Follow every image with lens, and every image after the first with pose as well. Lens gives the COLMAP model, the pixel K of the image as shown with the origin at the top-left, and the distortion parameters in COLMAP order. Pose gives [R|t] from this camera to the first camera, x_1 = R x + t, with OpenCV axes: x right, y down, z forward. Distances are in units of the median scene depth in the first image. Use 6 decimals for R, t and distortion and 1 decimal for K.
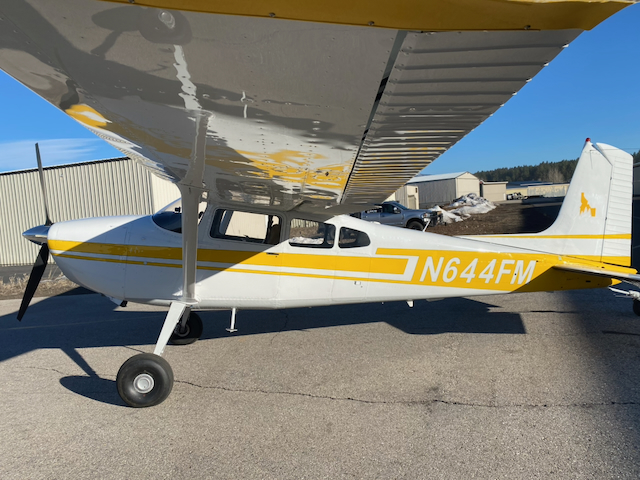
lens RADIAL K [[484.0, 0, 316.0], [0, 484.0, 237.4], [0, 0, 1]] dist [0.041262, -0.061122]
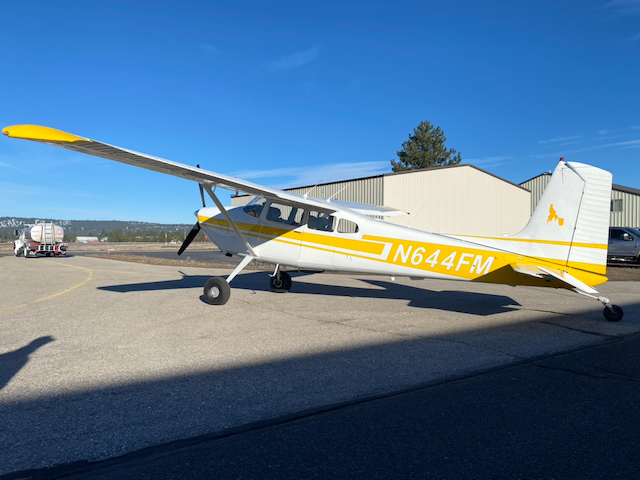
lens RADIAL K [[484.0, 0, 316.0], [0, 484.0, 237.4], [0, 0, 1]] dist [0.041262, -0.061122]
pose [[0.836555, 0.074781, -0.542755, 0.775144], [-0.098074, 0.995080, -0.014059, 0.062785], [0.539033, 0.064992, 0.839773, -0.296509]]
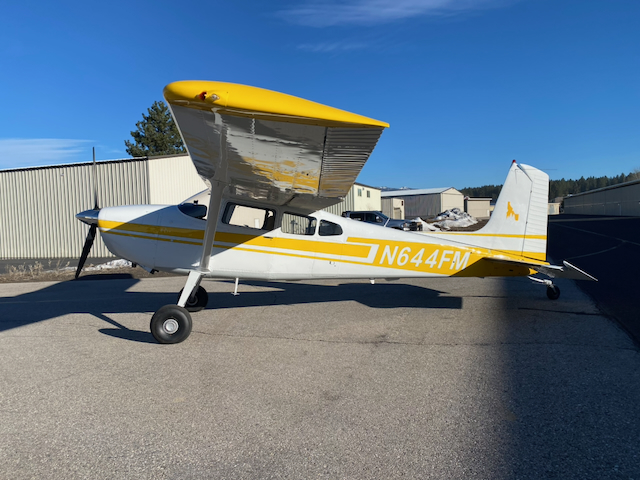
lens RADIAL K [[484.0, 0, 316.0], [0, 484.0, 237.4], [0, 0, 1]] dist [0.041262, -0.061122]
pose [[0.999003, 0.036469, 0.025759, 0.006275], [-0.035925, 0.999128, -0.021296, 0.052939], [-0.026513, 0.020349, 0.999441, -0.300786]]
